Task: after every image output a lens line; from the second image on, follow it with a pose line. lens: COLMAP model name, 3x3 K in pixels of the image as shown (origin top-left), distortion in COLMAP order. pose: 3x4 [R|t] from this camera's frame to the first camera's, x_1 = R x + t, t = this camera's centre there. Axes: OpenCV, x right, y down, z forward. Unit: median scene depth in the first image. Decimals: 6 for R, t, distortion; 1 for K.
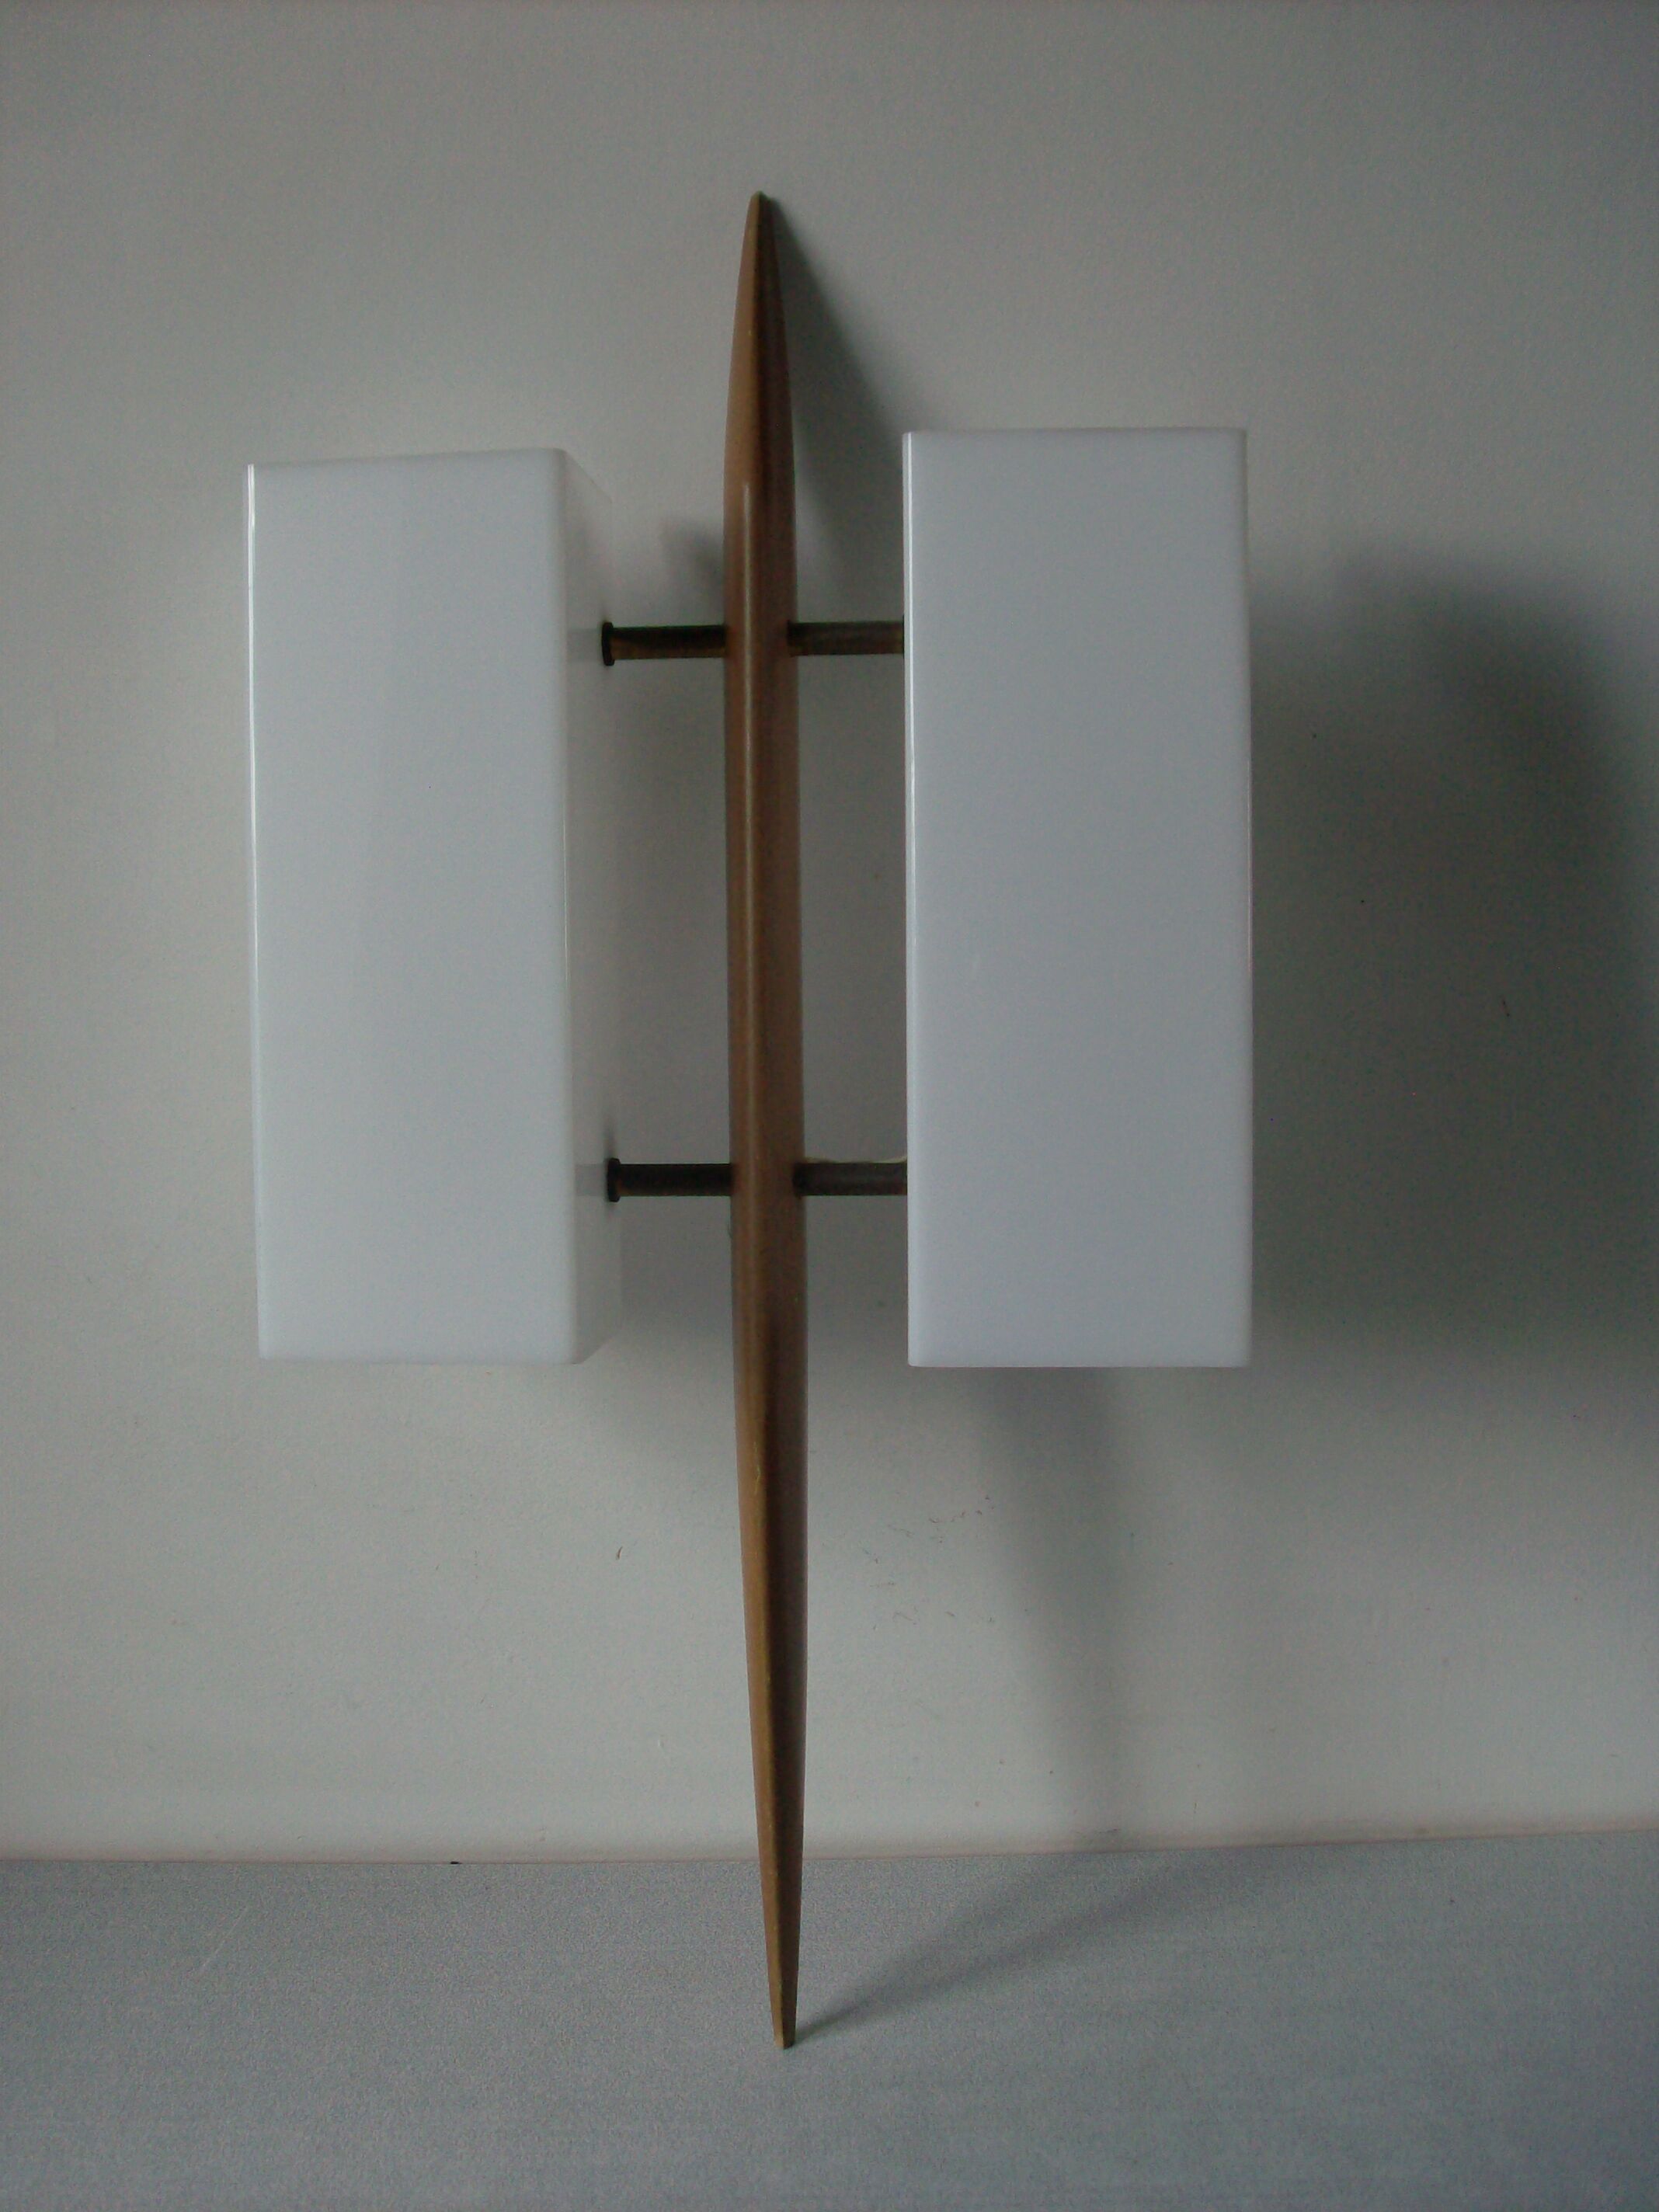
lens RADIAL K [[2344.3, 0, 829.5], [0, 2344.3, 1106.0], [0, 0, 1]] dist [-0.189667, 0.164348]
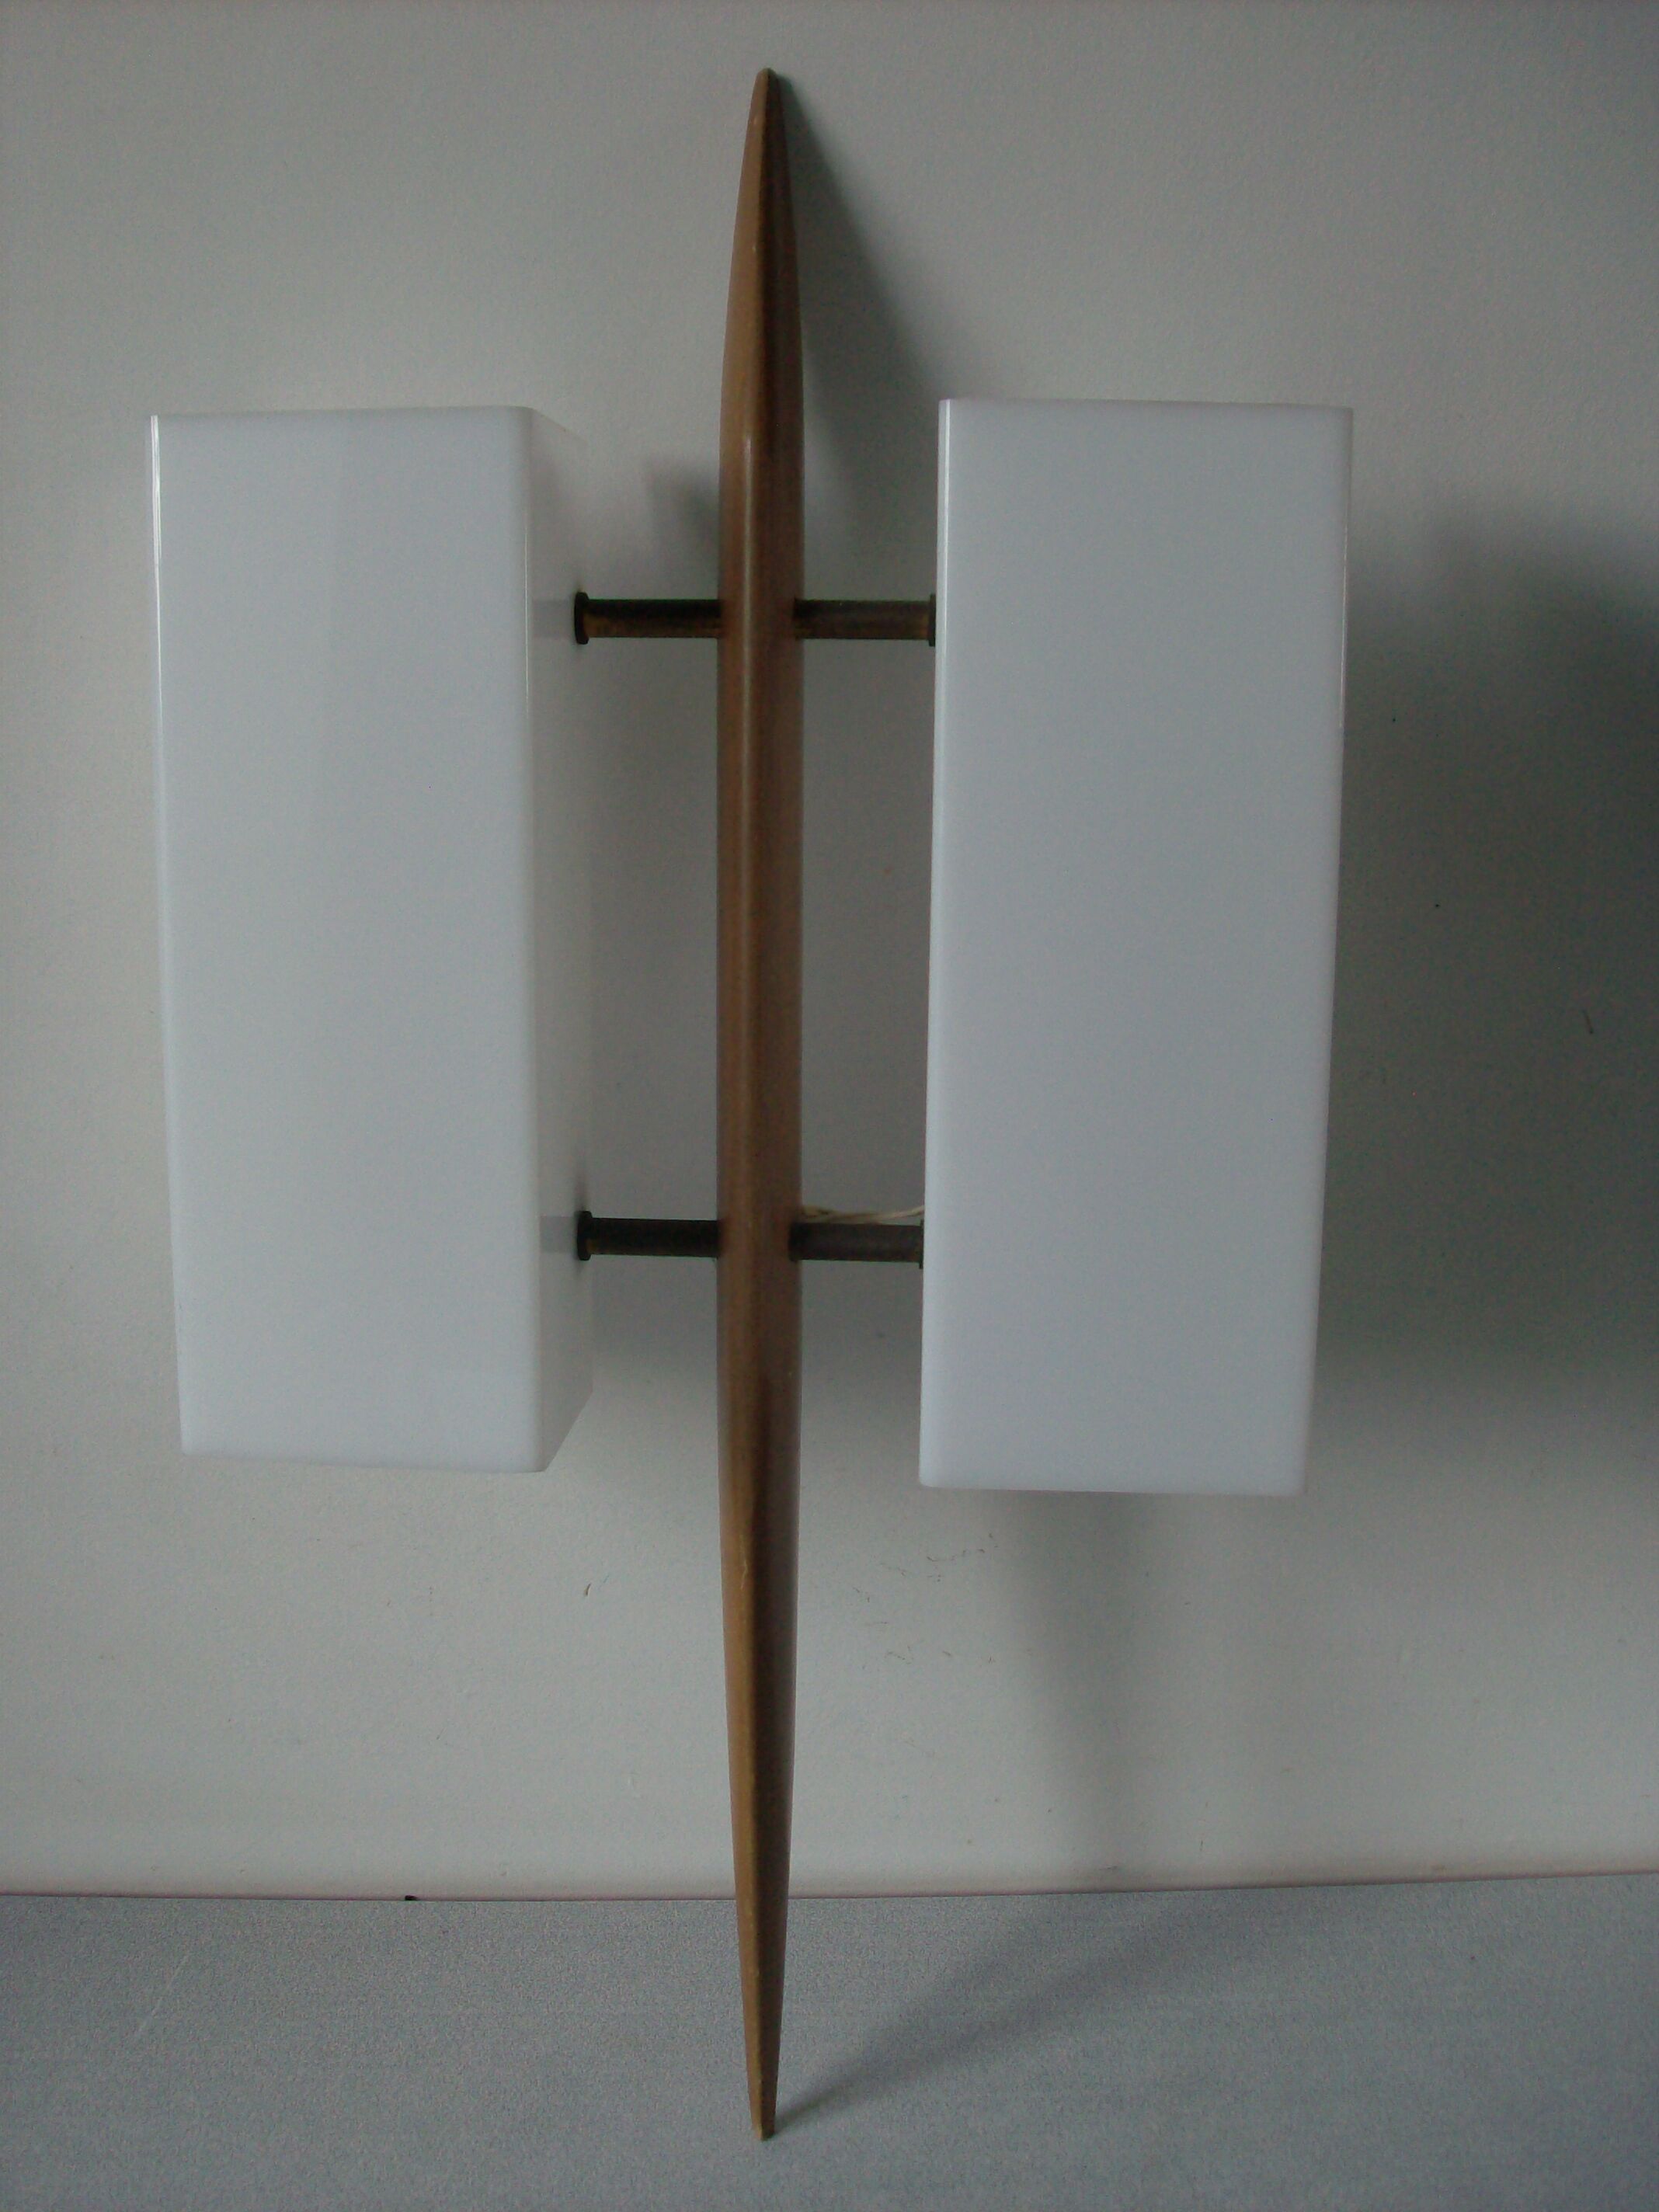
lens RADIAL K [[2344.3, 0, 829.5], [0, 2344.3, 1106.0], [0, 0, 1]] dist [-0.189667, 0.164348]
pose [[0.999728, 0.016679, 0.016297, -0.015349], [-0.018548, 0.992327, 0.122243, -0.125704], [-0.014133, -0.122512, 0.992366, 0.133058]]
